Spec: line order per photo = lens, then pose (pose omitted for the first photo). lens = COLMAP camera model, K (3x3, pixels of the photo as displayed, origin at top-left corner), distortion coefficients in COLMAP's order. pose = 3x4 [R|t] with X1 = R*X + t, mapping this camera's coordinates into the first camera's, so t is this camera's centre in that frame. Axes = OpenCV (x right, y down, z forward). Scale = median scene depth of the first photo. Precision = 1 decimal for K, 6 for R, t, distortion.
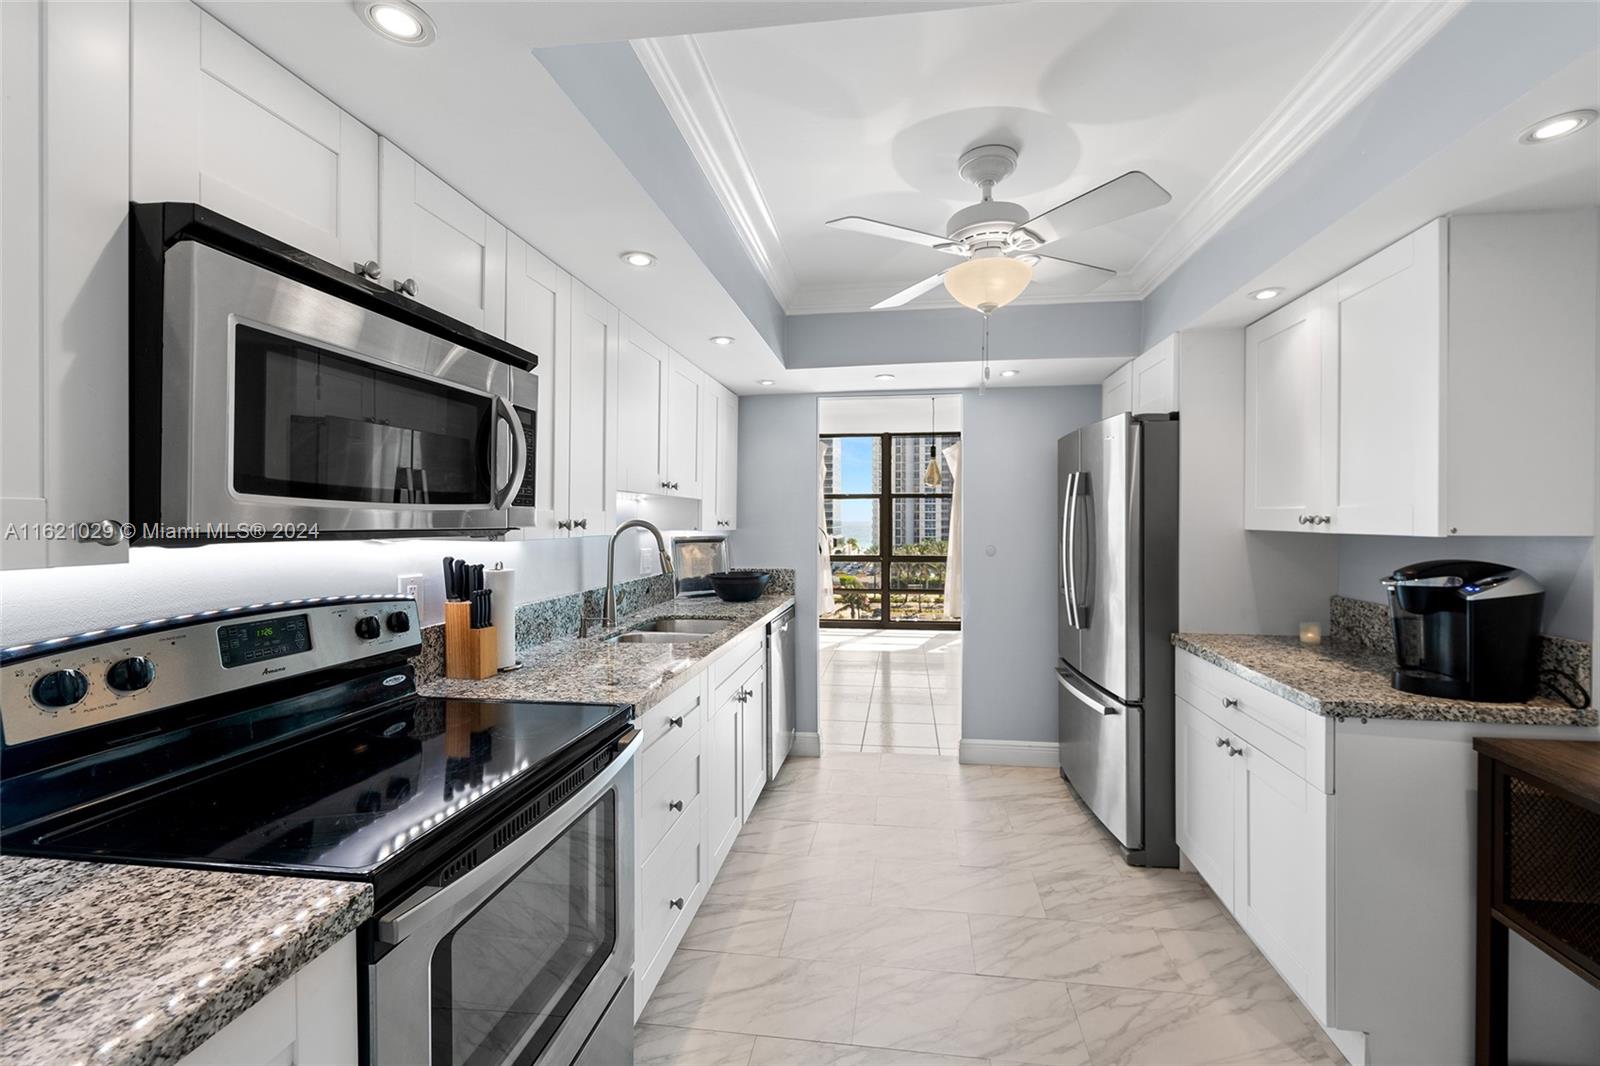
lens RADIAL K [[650.8, 0, 827.2], [0, 650.8, 515.9], [0, 0, 1]] dist [0.020565, -0.006374]
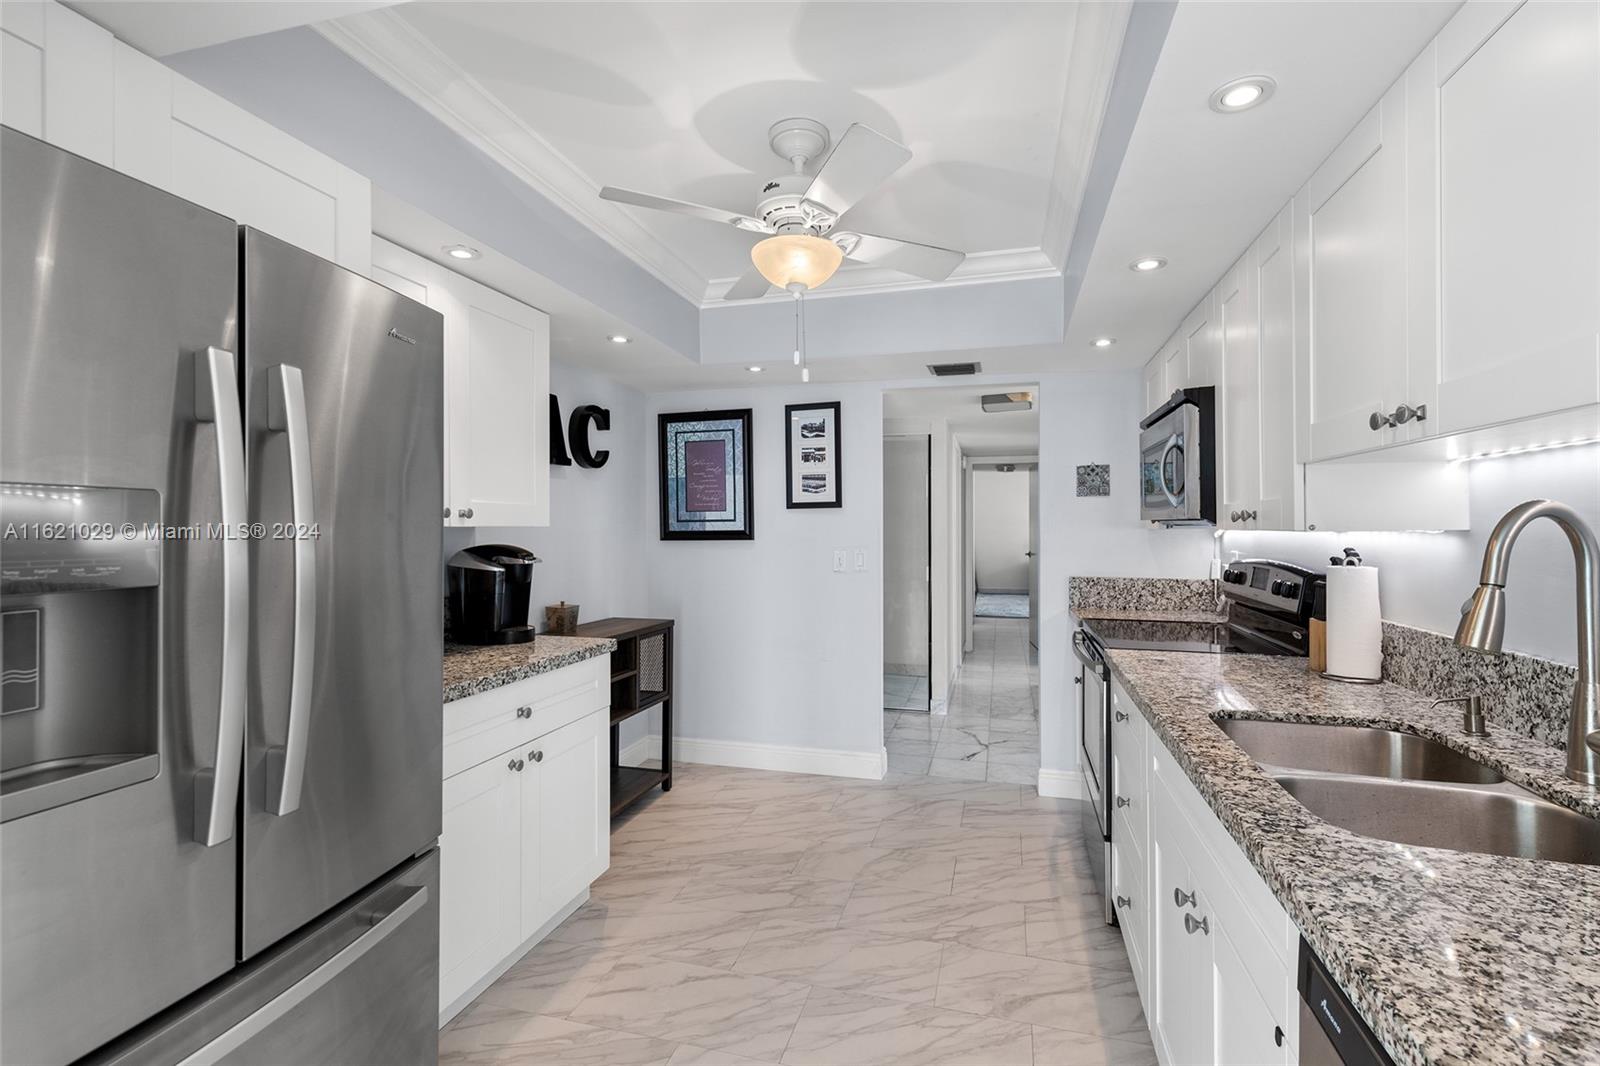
lens RADIAL K [[677.8, 0, 826.9], [0, 677.8, 527.0], [0, 0, 1]] dist [0.012556, -0.007286]
pose [[-0.991481, 0.000683, 0.130249, 0.076505], [-0.000461, 0.999962, -0.008755, 0.035143], [-0.130250, -0.008740, -0.991443, 2.009561]]
